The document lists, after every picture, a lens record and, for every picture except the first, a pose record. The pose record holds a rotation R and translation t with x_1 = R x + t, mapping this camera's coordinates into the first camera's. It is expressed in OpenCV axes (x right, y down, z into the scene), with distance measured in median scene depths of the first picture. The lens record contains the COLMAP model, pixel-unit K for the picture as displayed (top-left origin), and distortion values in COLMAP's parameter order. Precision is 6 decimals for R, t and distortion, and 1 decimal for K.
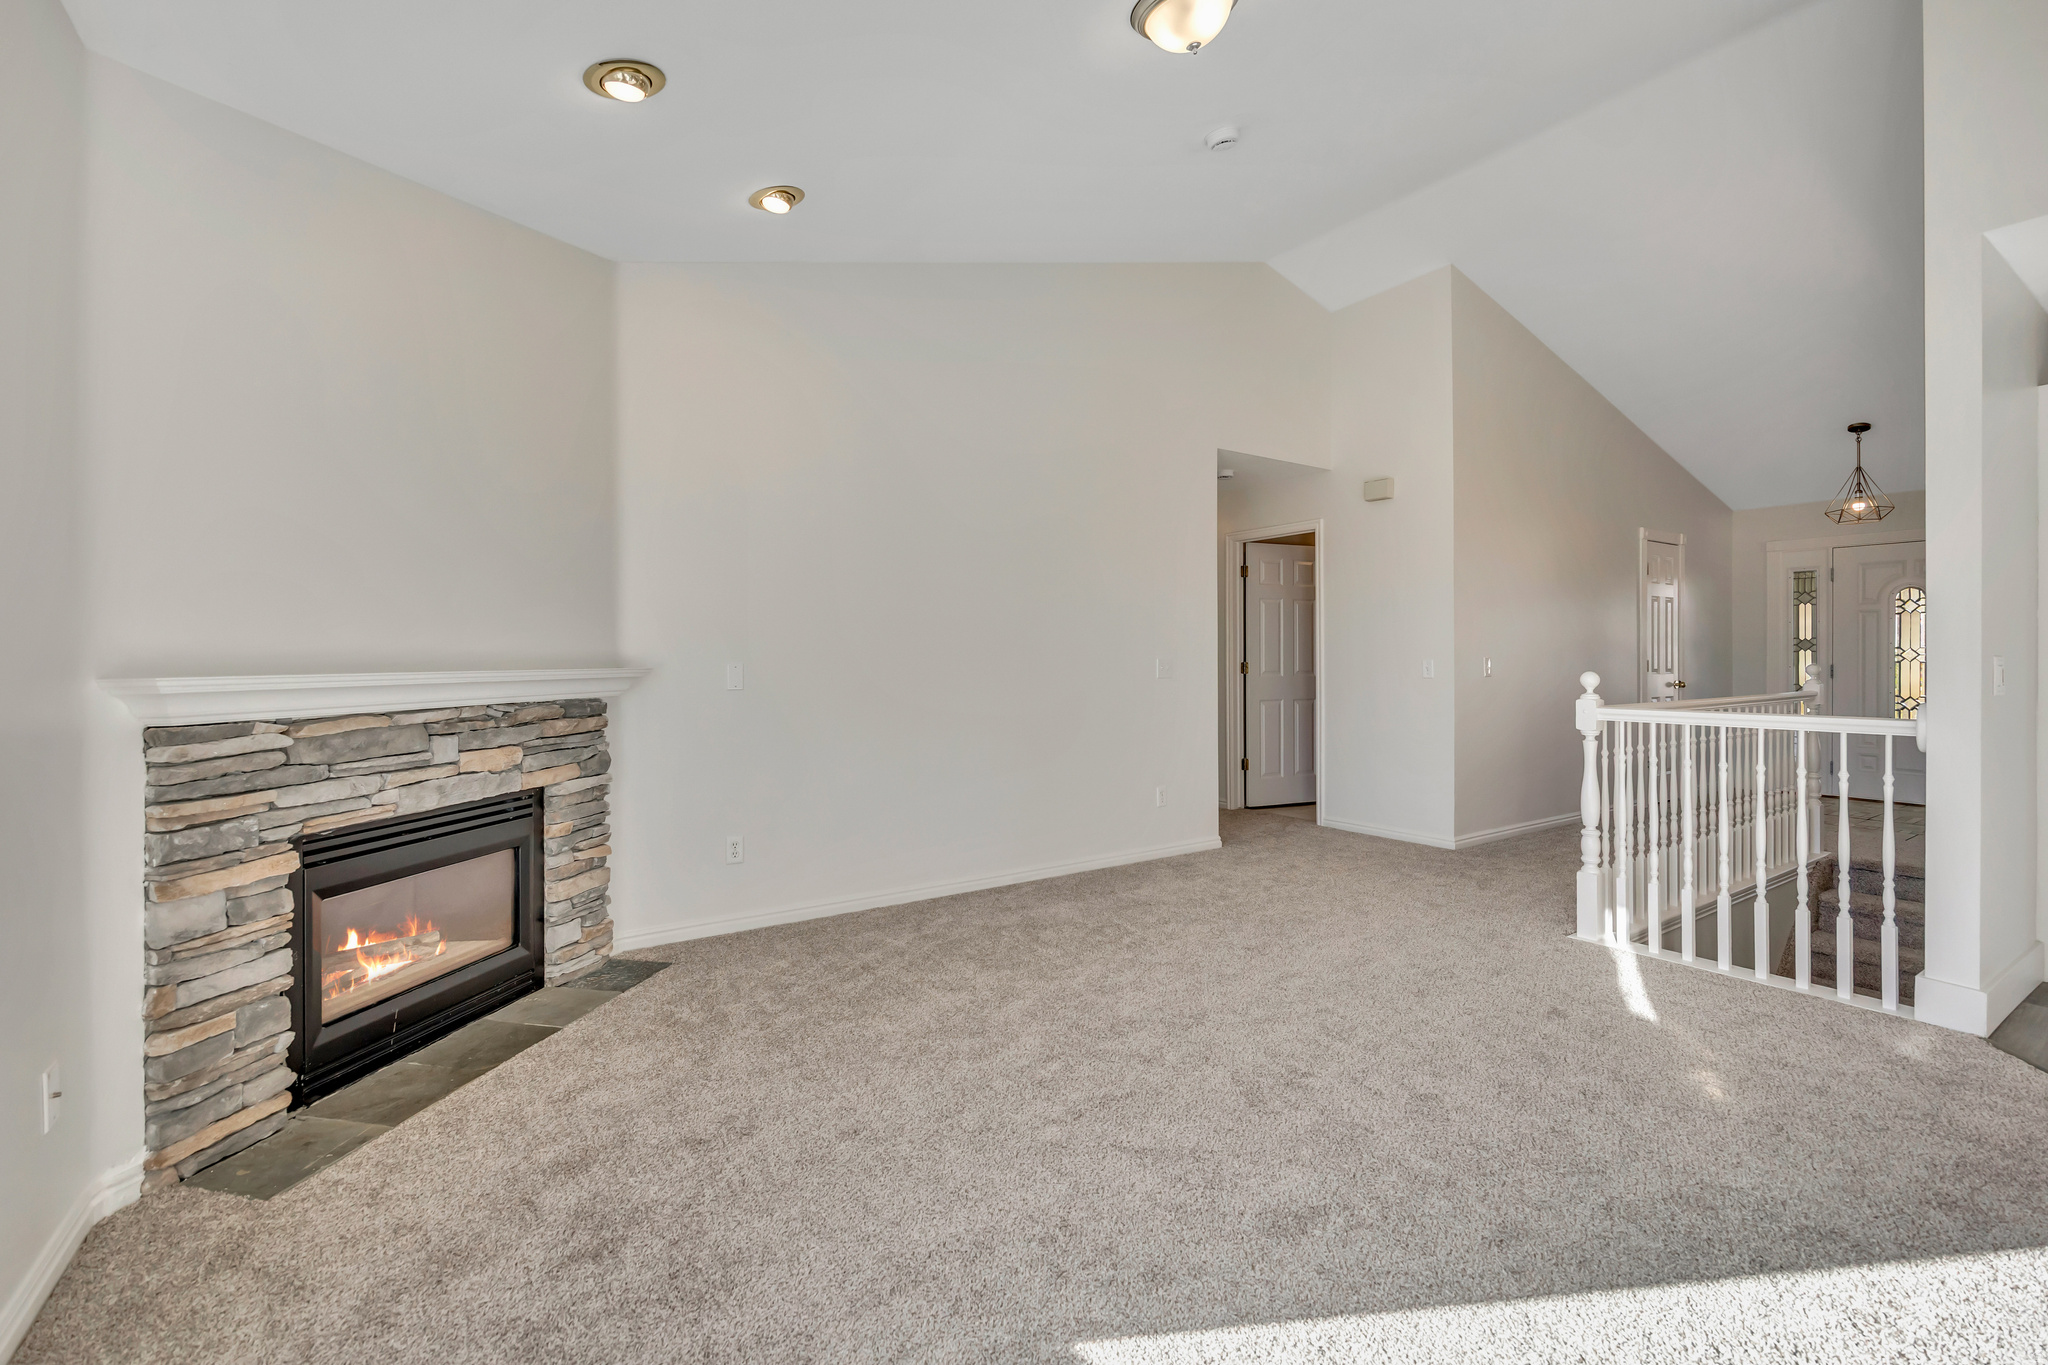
lens RADIAL K [[879.3, 0, 1017.2], [0, 879.3, 666.1], [0, 0, 1]] dist [0.003318, 0.000369]
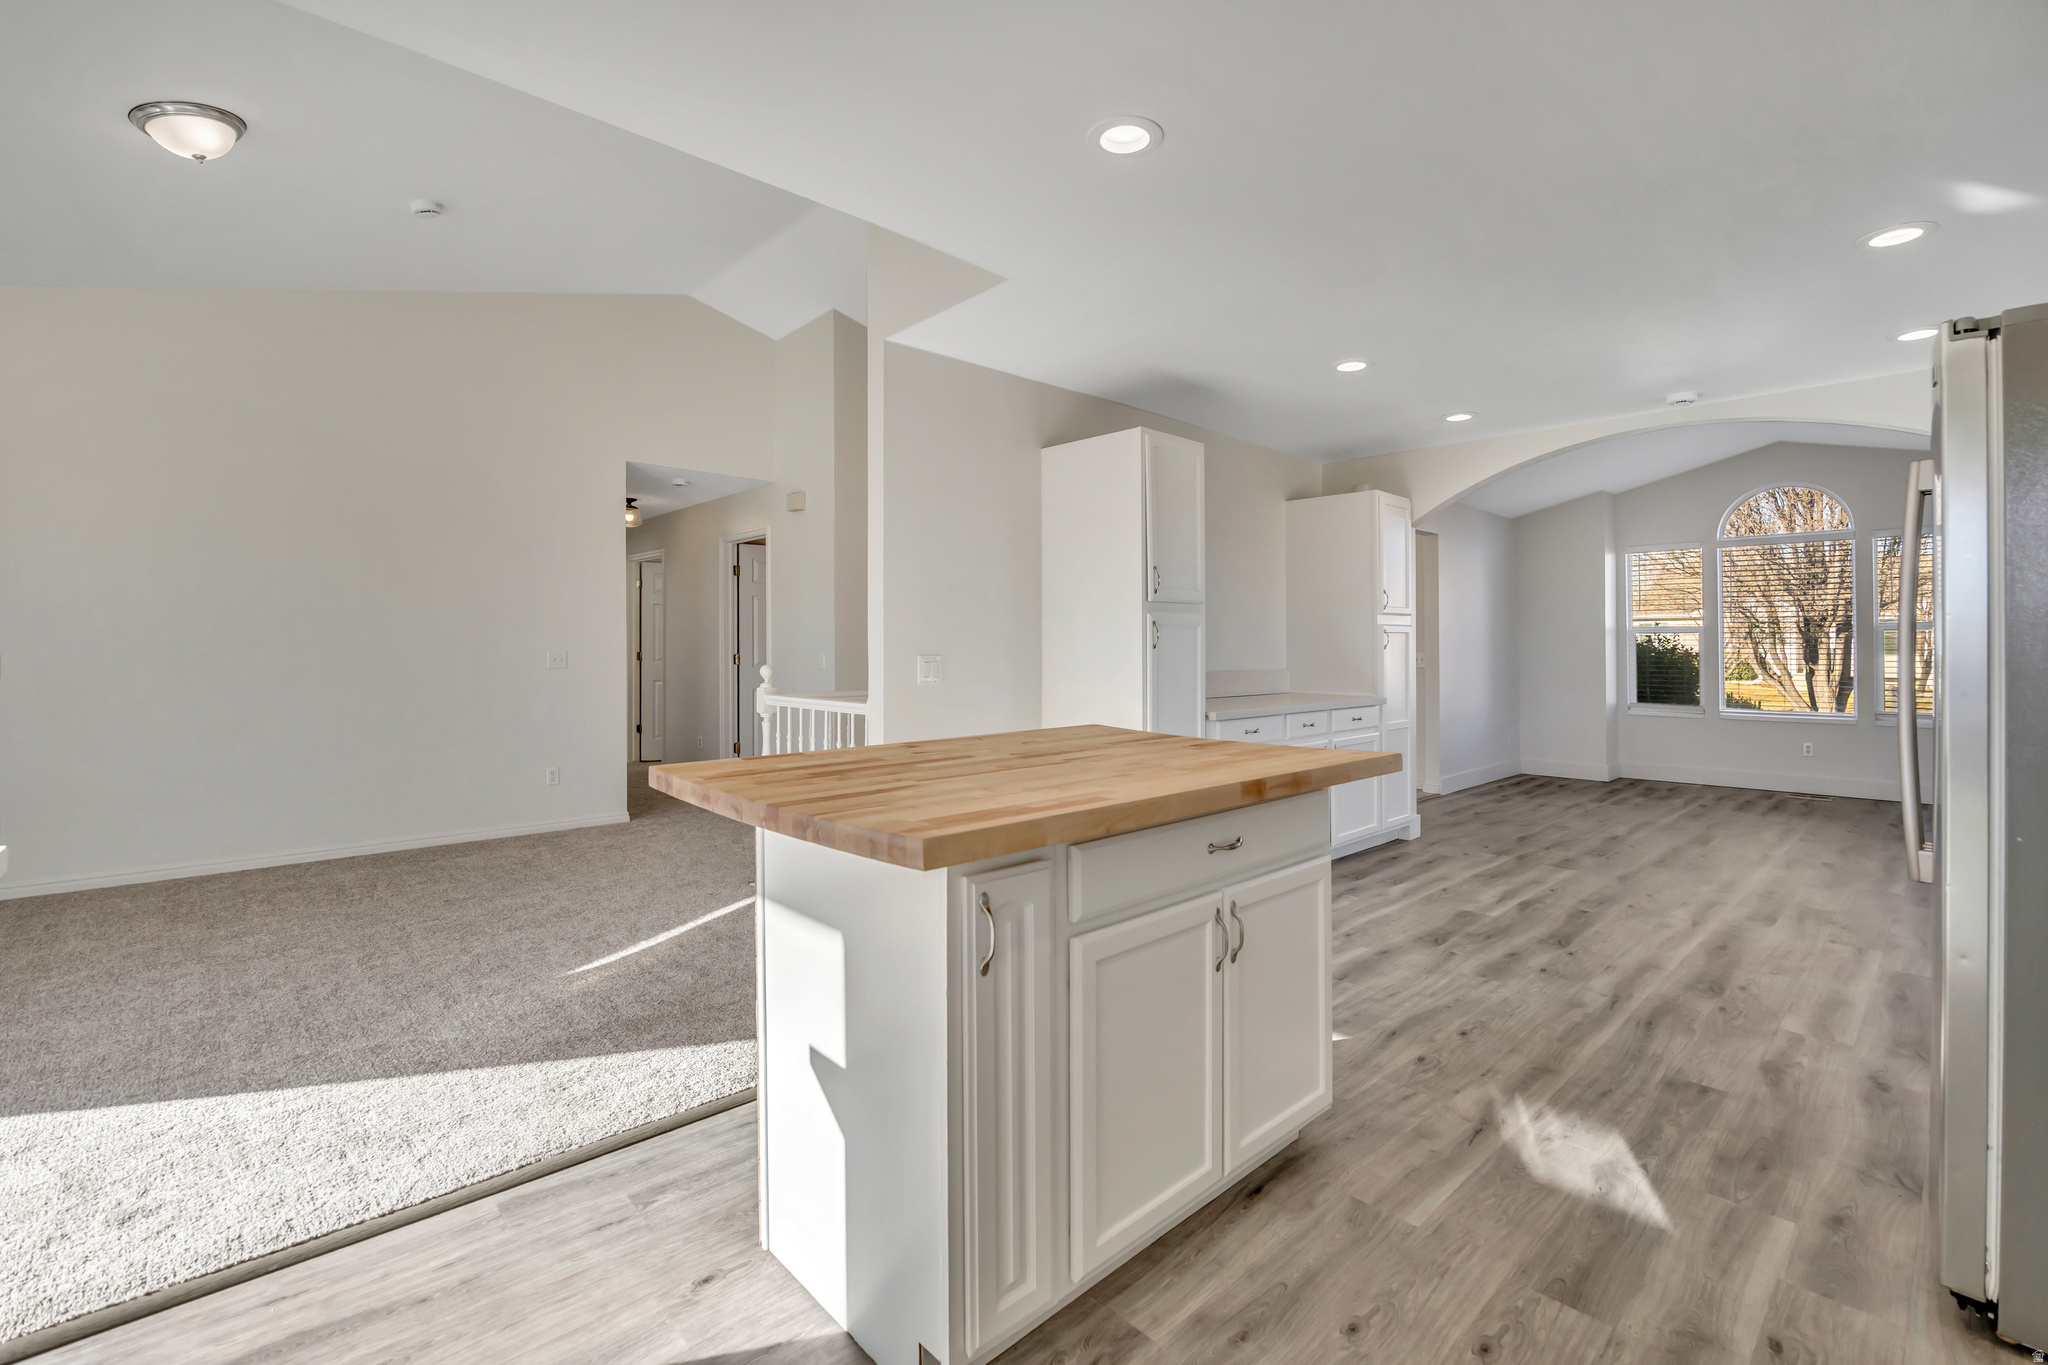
lens RADIAL K [[895.5, 0, 1020.2], [0, 895.5, 651.8], [0, 0, 1]] dist [-0.016707, -0.000281]
pose [[0.988497, 0.005097, 0.151153, 1.012507], [-0.004683, 0.999984, -0.003098, -0.012018], [-0.151167, 0.002355, 0.988505, -0.338254]]
